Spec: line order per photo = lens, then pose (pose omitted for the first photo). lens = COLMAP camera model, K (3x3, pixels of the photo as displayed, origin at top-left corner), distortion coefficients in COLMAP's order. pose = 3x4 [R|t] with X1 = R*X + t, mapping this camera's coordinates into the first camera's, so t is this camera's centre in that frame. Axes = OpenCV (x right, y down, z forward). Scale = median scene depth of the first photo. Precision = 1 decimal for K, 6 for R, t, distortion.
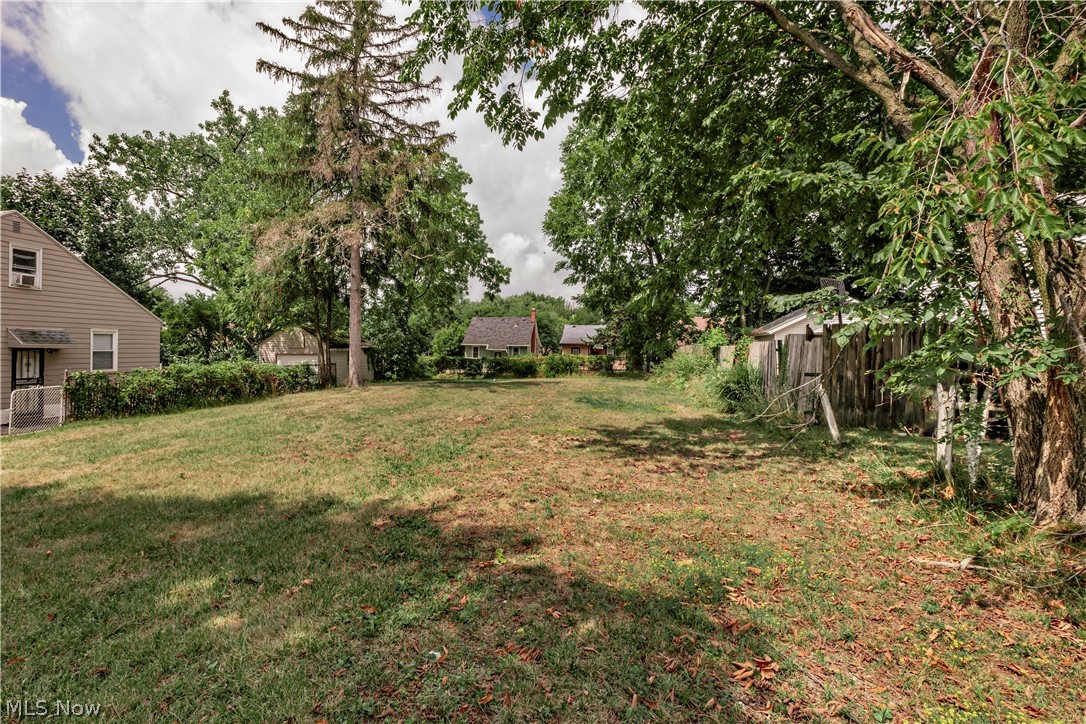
lens RADIAL K [[510.2, 0, 544.3], [0, 510.2, 369.1], [0, 0, 1]] dist [-0.003535, -0.000007]
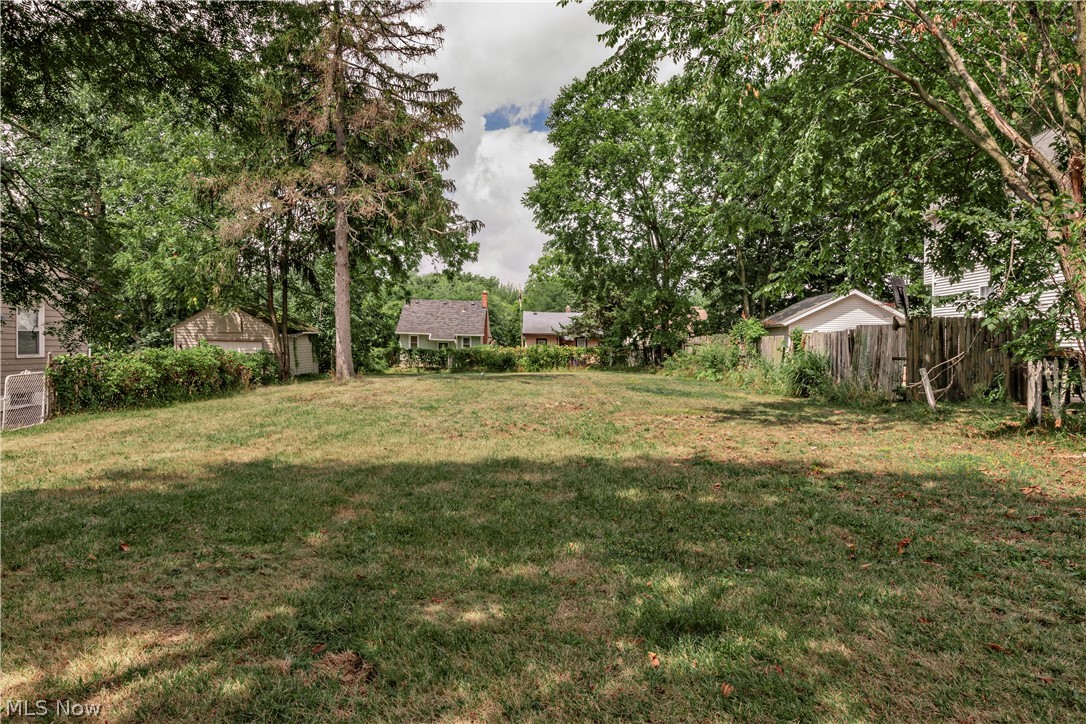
lens RADIAL K [[686.0, 0, 541.4], [0, 686.0, 354.5], [0, 0, 1]] dist [-0.001541, -0.001165]
pose [[0.974793, 0.009994, 0.222886, -0.254033], [-0.004461, 0.999670, -0.025312, 0.017903], [-0.223065, 0.023680, 0.974516, -0.148026]]
